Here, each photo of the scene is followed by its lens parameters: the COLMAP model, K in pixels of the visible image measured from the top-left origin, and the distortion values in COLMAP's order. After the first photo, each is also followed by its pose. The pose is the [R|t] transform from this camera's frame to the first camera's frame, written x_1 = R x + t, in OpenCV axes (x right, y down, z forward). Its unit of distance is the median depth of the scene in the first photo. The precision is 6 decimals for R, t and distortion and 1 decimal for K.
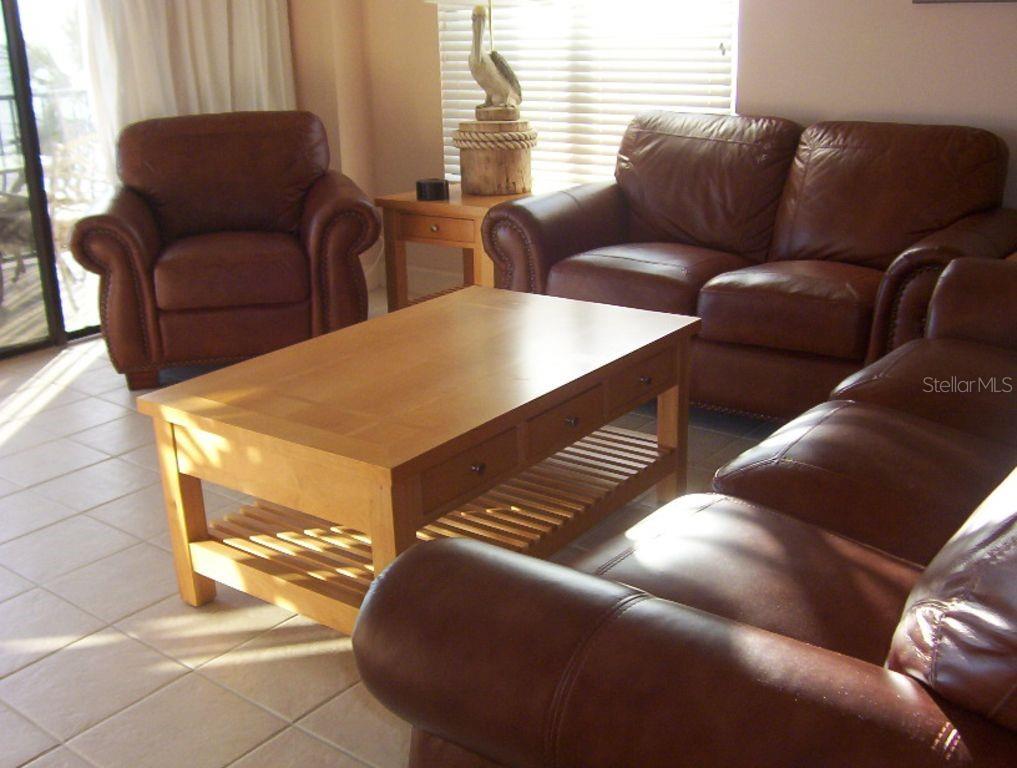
lens RADIAL K [[1110.3, 0, 511.2], [0, 1110.3, 380.7], [0, 0, 1]] dist [-0.123257, 0.000000]
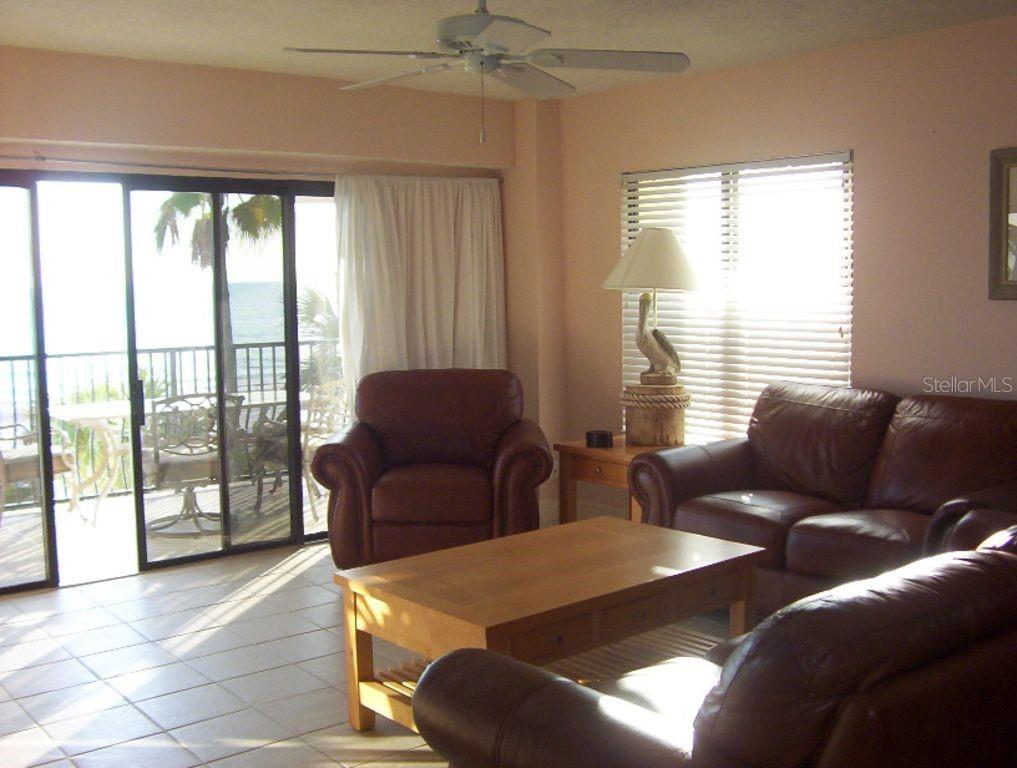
lens RADIAL K [[1110.3, 0, 508.0], [0, 1110.3, 383.6], [0, 0, 1]] dist [-0.123257, 0.000000]
pose [[0.972378, 0.033581, -0.230985, 0.120351], [-0.082254, 0.975413, -0.204458, 0.029501], [0.218440, 0.217810, 0.951232, -0.220574]]
